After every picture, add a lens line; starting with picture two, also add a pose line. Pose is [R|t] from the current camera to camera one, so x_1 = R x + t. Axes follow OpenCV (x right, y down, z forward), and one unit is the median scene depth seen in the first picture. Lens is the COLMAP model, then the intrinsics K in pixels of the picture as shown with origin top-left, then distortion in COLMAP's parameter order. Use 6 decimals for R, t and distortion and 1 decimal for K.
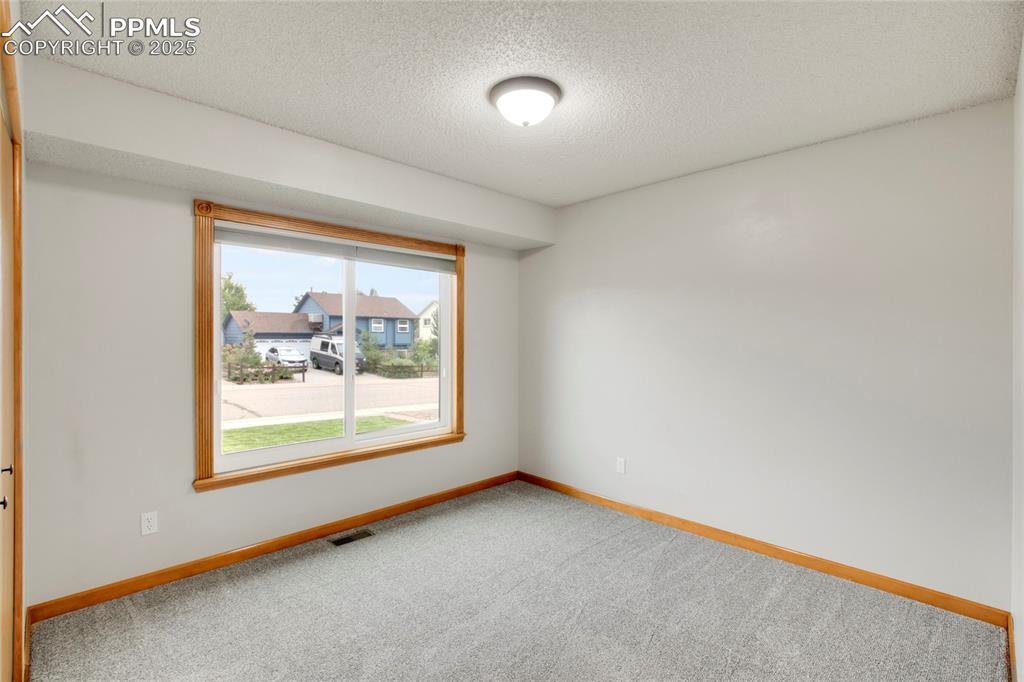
lens RADIAL K [[476.3, 0, 507.1], [0, 476.3, 340.2], [0, 0, 1]] dist [-0.000231, -0.000253]
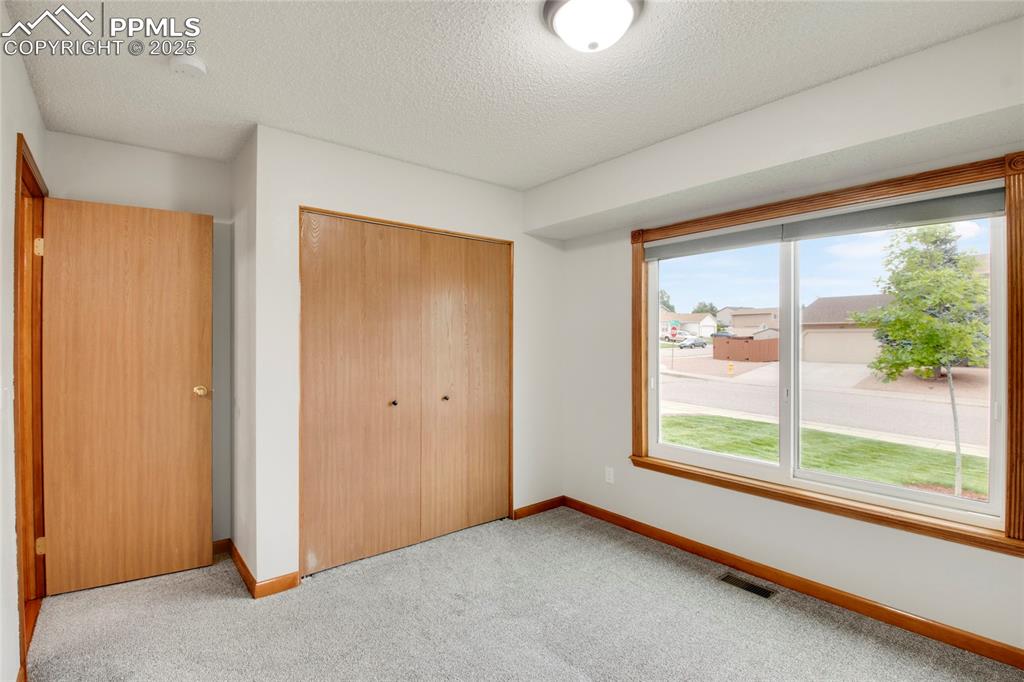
lens RADIAL K [[476.3, 0, 494.3], [0, 476.3, 339.7], [0, 0, 1]] dist [-0.000231, -0.000253]
pose [[-0.087232, -0.008466, -0.996152, 0.597273], [-0.015863, 0.999849, -0.007108, 0.005863], [0.996062, 0.015182, -0.087353, 0.708635]]
